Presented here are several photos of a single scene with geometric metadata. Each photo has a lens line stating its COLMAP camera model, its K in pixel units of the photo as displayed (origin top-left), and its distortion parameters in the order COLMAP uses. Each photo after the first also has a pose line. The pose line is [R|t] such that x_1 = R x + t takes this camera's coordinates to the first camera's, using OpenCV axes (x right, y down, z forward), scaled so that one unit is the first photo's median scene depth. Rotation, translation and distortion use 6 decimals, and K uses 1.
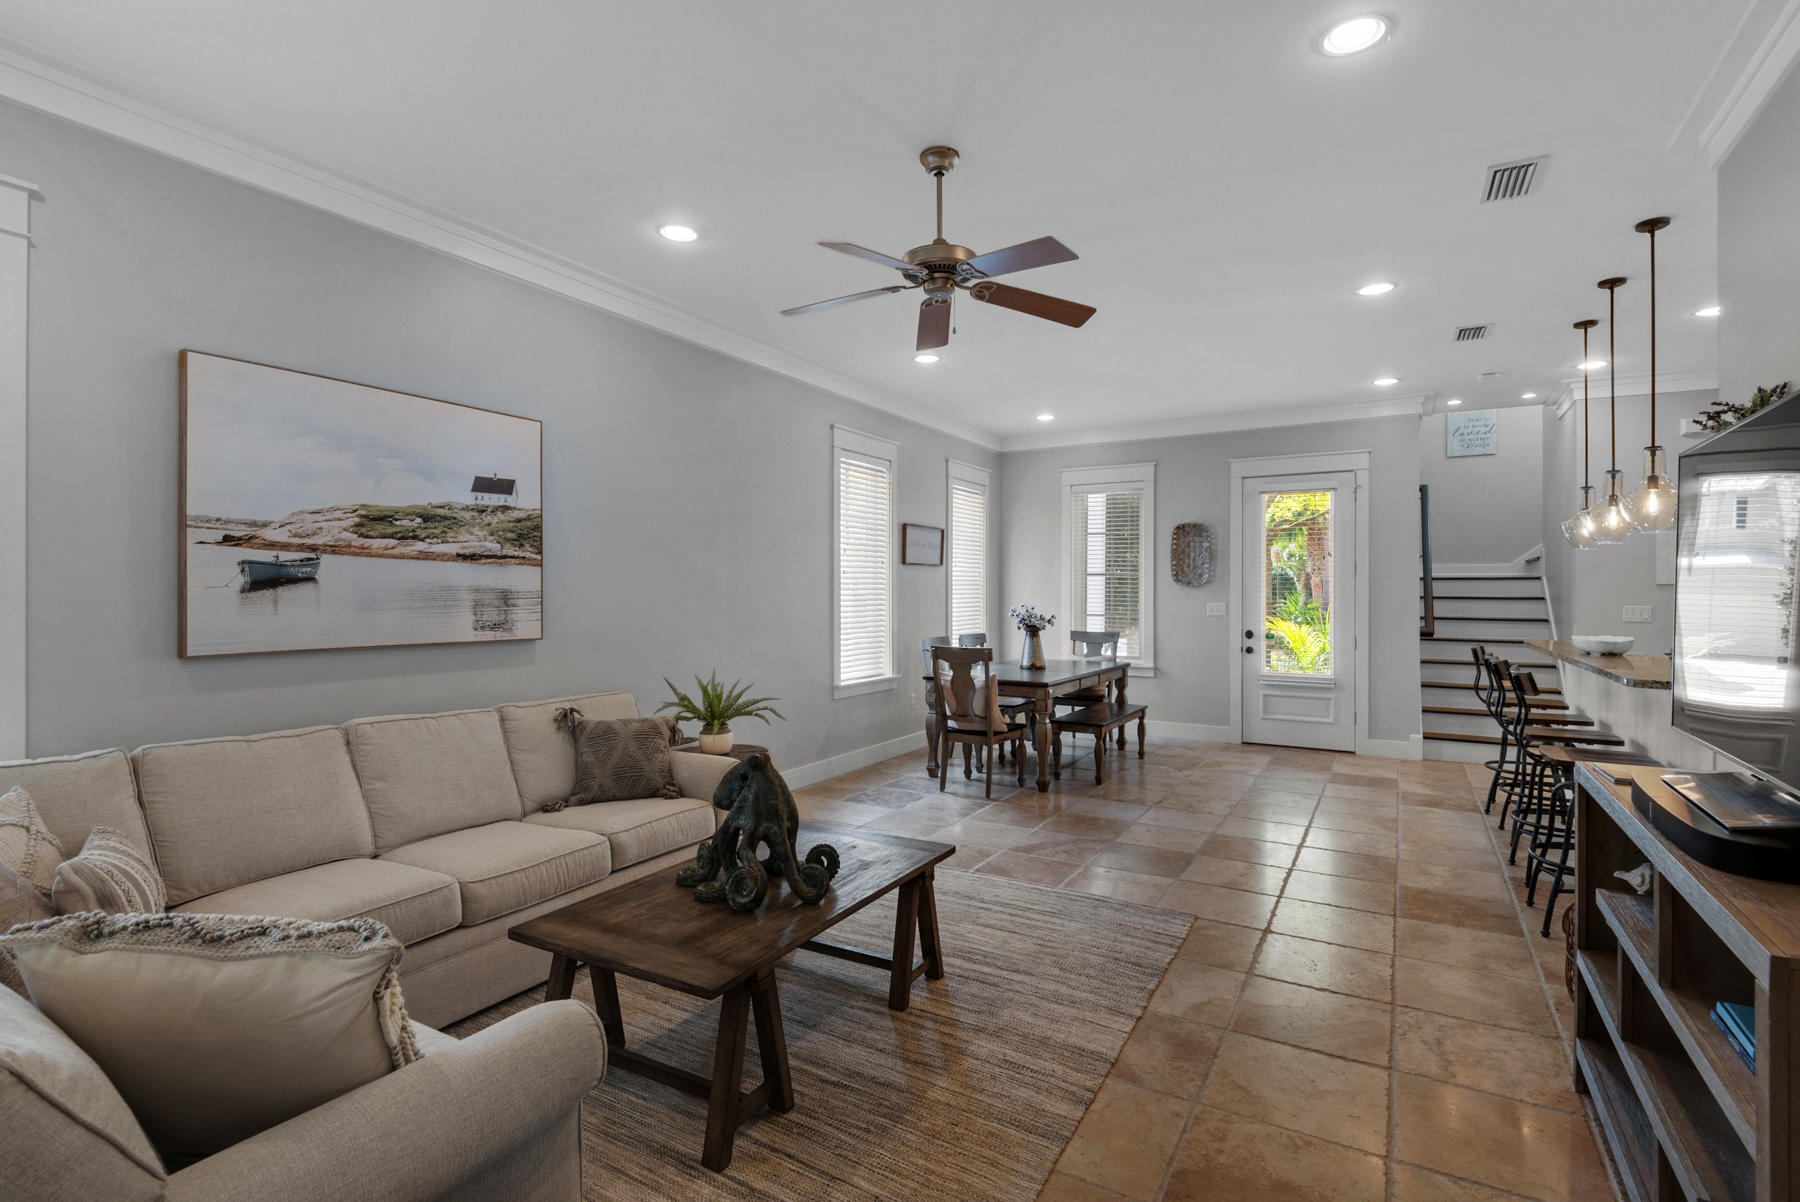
lens RADIAL K [[865.4, 0, 900.5], [0, 865.4, 593.1], [0, 0, 1]] dist [0.004053, -0.003894]
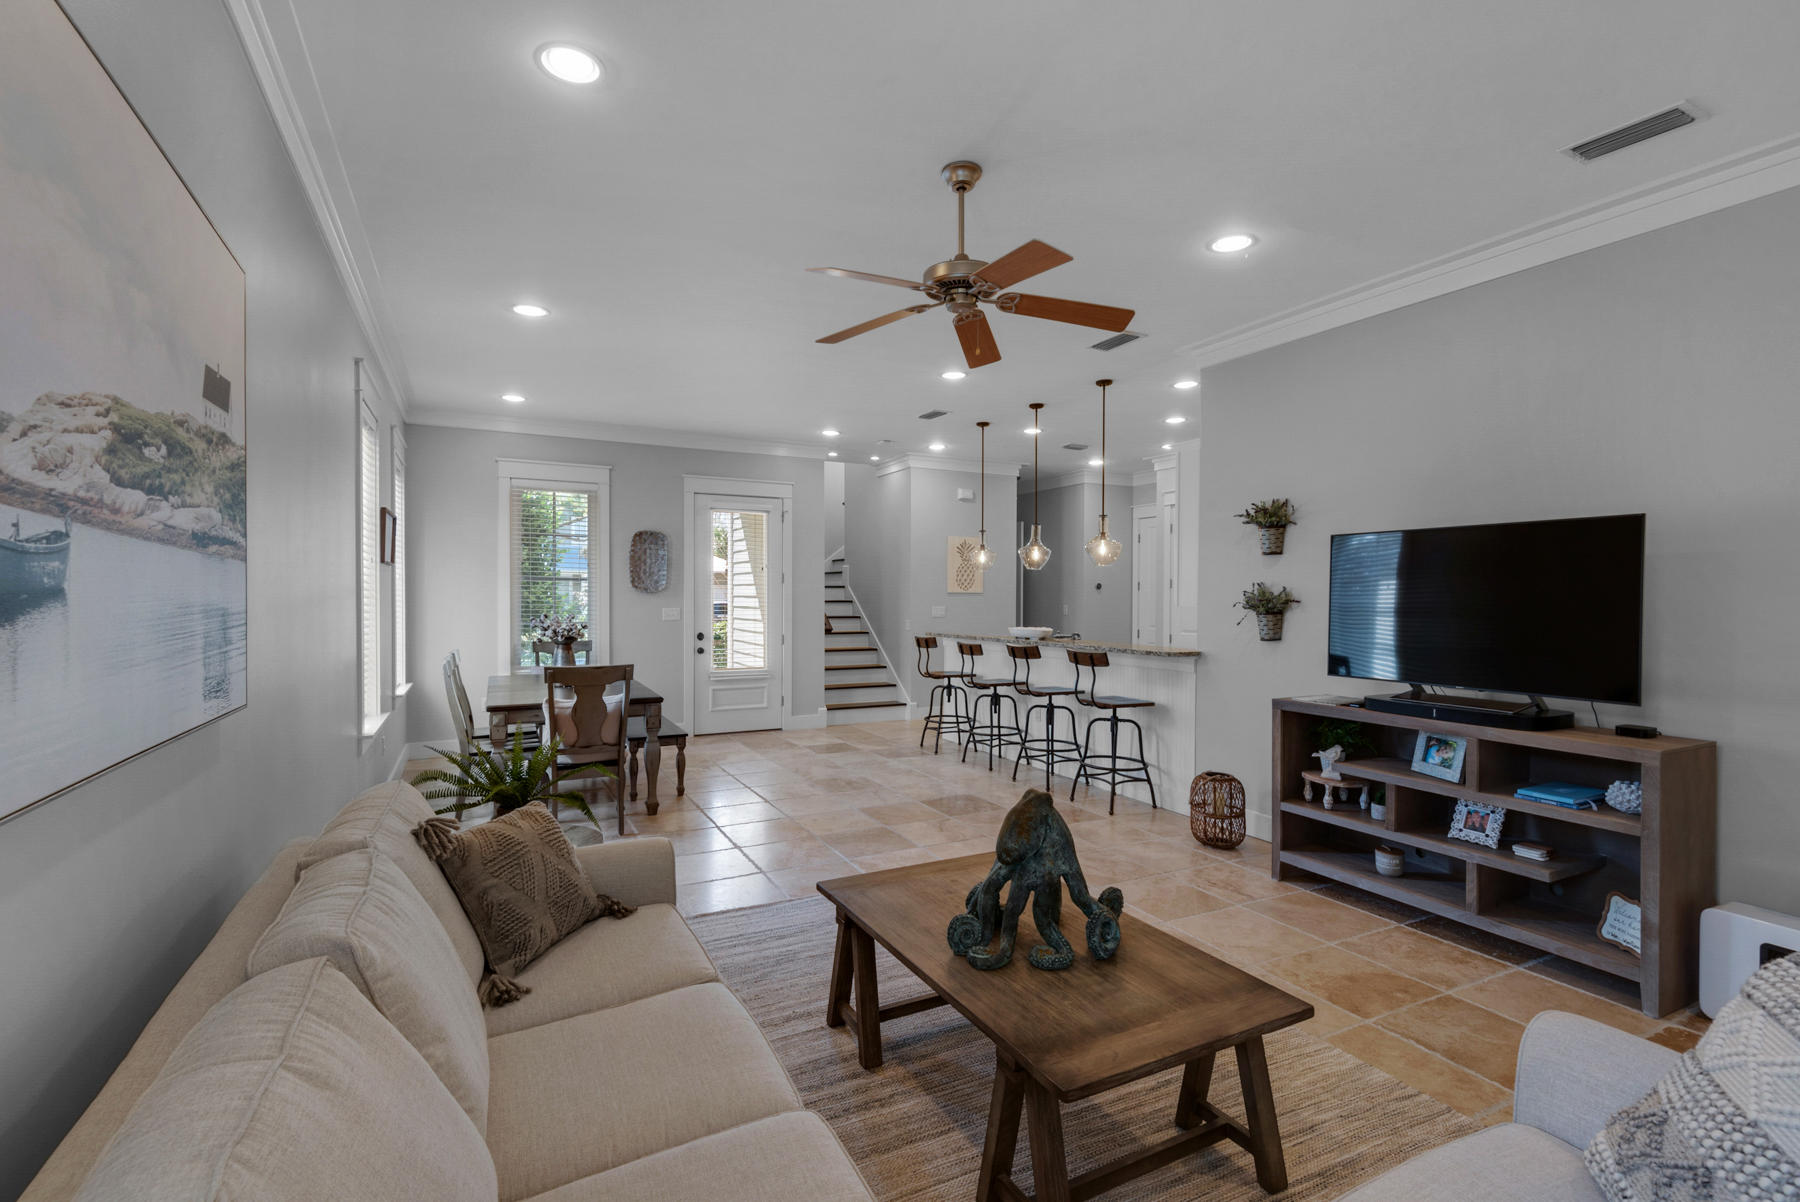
lens RADIAL K [[811.9, 0, 912.1], [0, 811.9, 600.2], [0, 0, 1]] dist [0.005606, -0.005275]
pose [[0.527719, -0.006305, 0.849395, -0.648446], [-0.001557, 0.999964, 0.008391, -0.014242], [-0.849417, -0.005751, 0.527690, 0.454253]]
